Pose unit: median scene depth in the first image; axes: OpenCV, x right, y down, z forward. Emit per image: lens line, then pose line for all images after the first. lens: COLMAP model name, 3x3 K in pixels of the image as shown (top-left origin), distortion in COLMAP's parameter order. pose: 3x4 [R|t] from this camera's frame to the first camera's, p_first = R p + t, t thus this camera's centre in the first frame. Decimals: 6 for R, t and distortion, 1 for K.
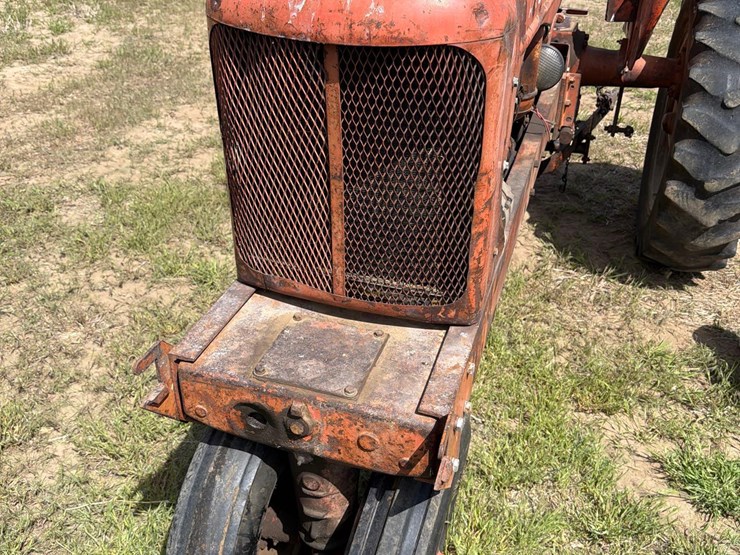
lens RADIAL K [[707.1, 0, 366.5], [0, 707.1, 237.5], [0, 0, 1]] dist [0.008200, 0.000000]
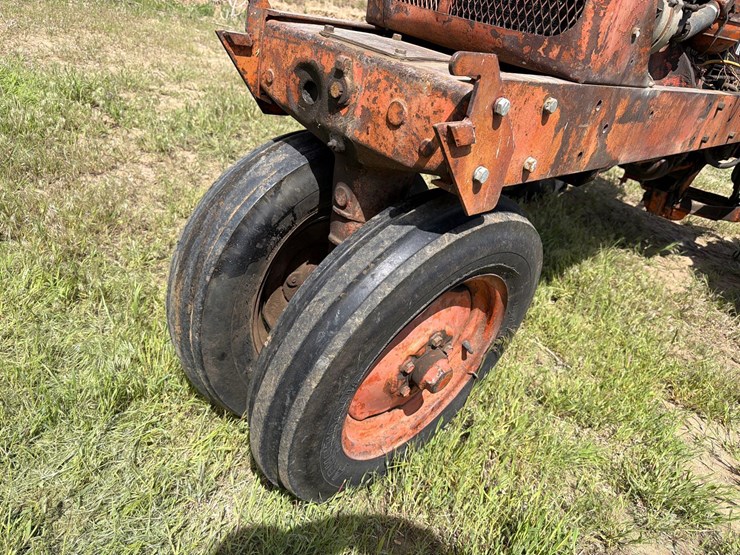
lens RADIAL K [[525.0, 0, 370.0], [0, 525.0, 276.6], [0, 0, 1]] dist [0.053264, -0.079070]
pose [[0.869307, 0.364291, -0.334061, 0.250369], [-0.381306, 0.924315, 0.015709, 0.452640], [0.314500, 0.113723, 0.942421, 0.379792]]
